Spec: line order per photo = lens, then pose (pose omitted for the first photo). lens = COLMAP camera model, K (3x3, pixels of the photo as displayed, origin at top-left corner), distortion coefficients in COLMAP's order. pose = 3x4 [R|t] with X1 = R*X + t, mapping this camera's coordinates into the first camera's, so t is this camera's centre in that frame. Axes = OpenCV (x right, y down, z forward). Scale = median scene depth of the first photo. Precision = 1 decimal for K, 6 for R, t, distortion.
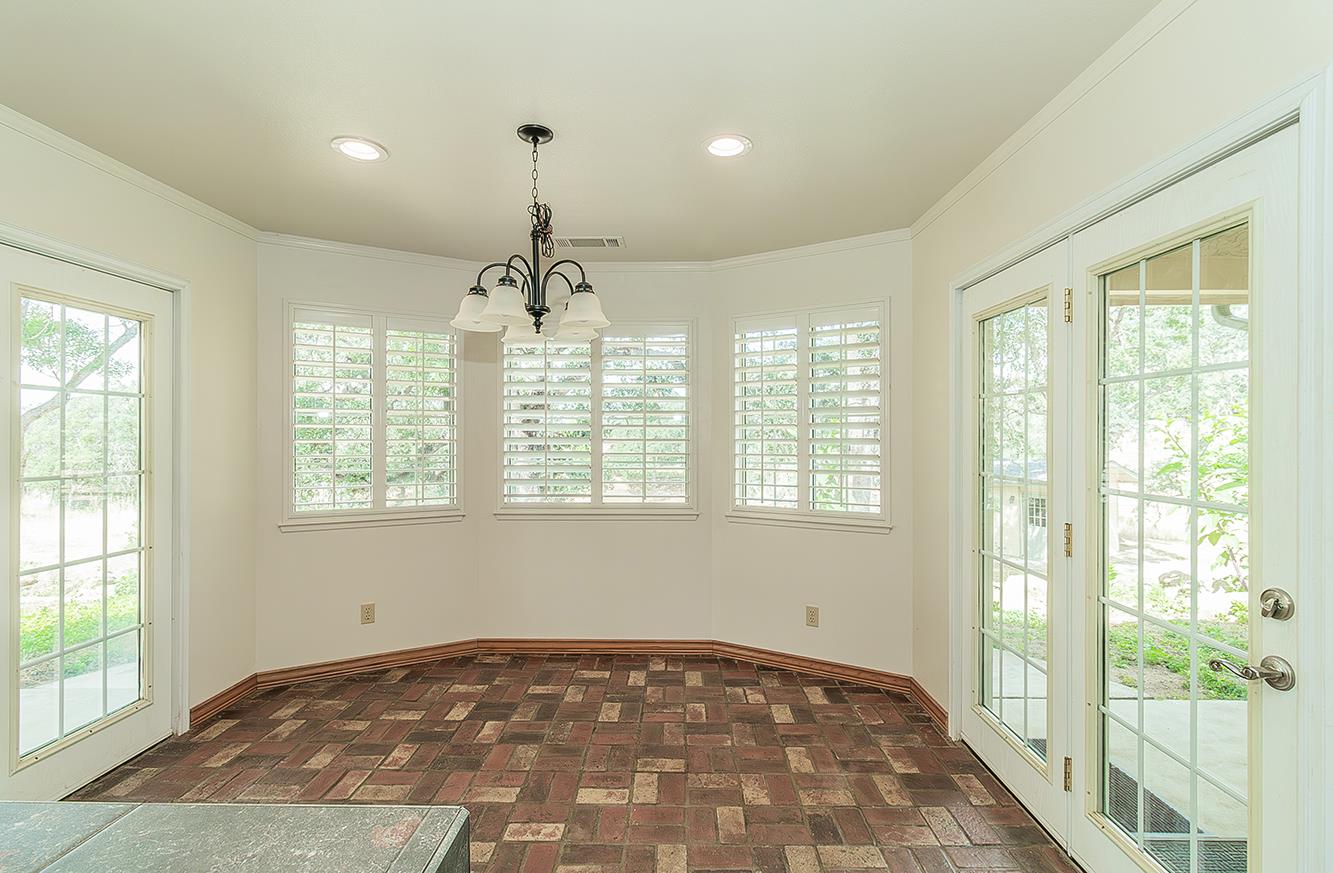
lens RADIAL K [[601.9, 0, 663.3], [0, 601.9, 434.2], [0, 0, 1]] dist [0.000837, -0.000135]
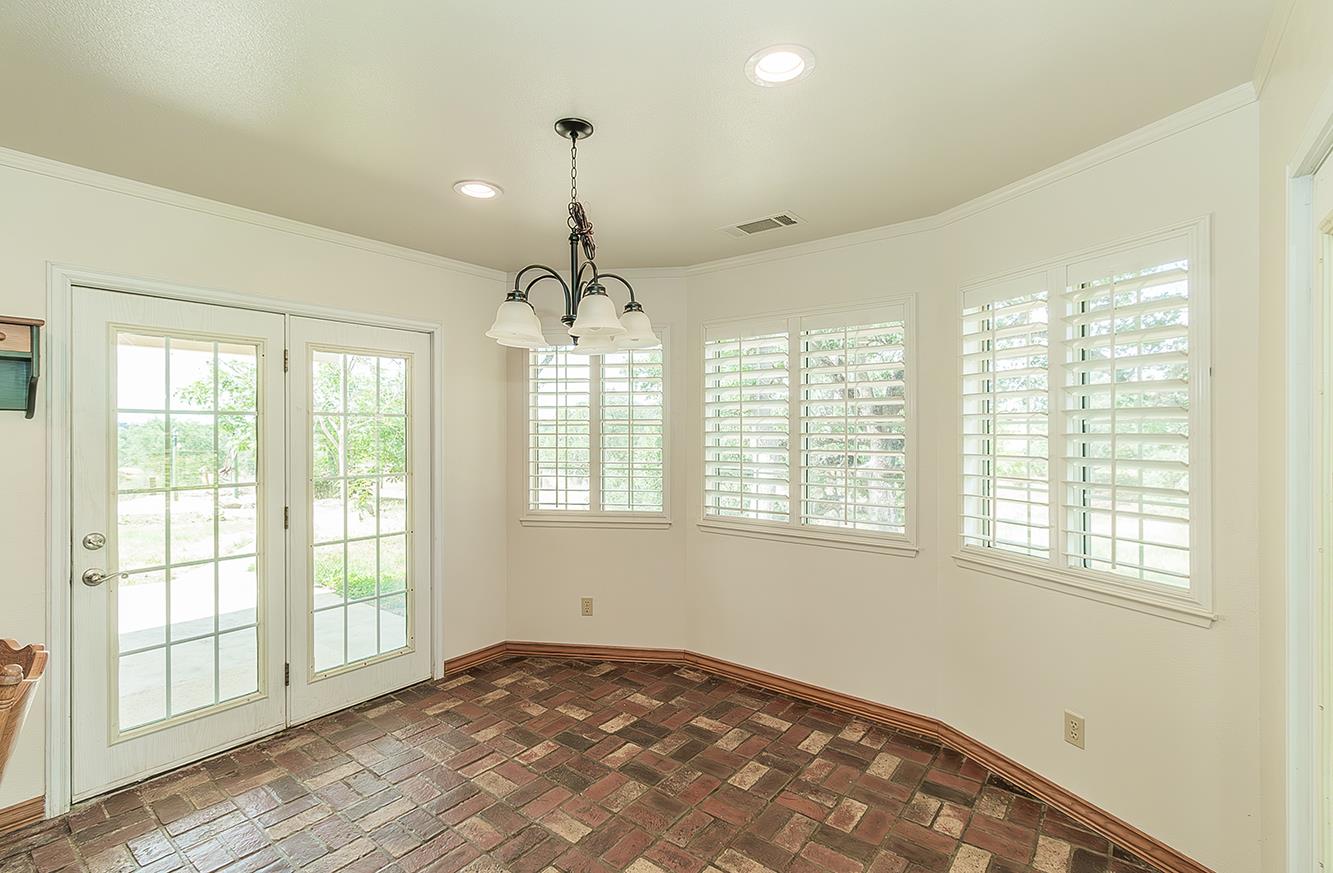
lens RADIAL K [[597.9, 0, 691.8], [0, 597.9, 429.8], [0, 0, 1]] dist [0.004323, 0.000334]
pose [[0.803063, -0.001489, -0.595892, 0.375261], [0.004316, 0.999985, 0.003319, -0.031650], [0.595879, -0.005237, 0.803057, 0.292976]]
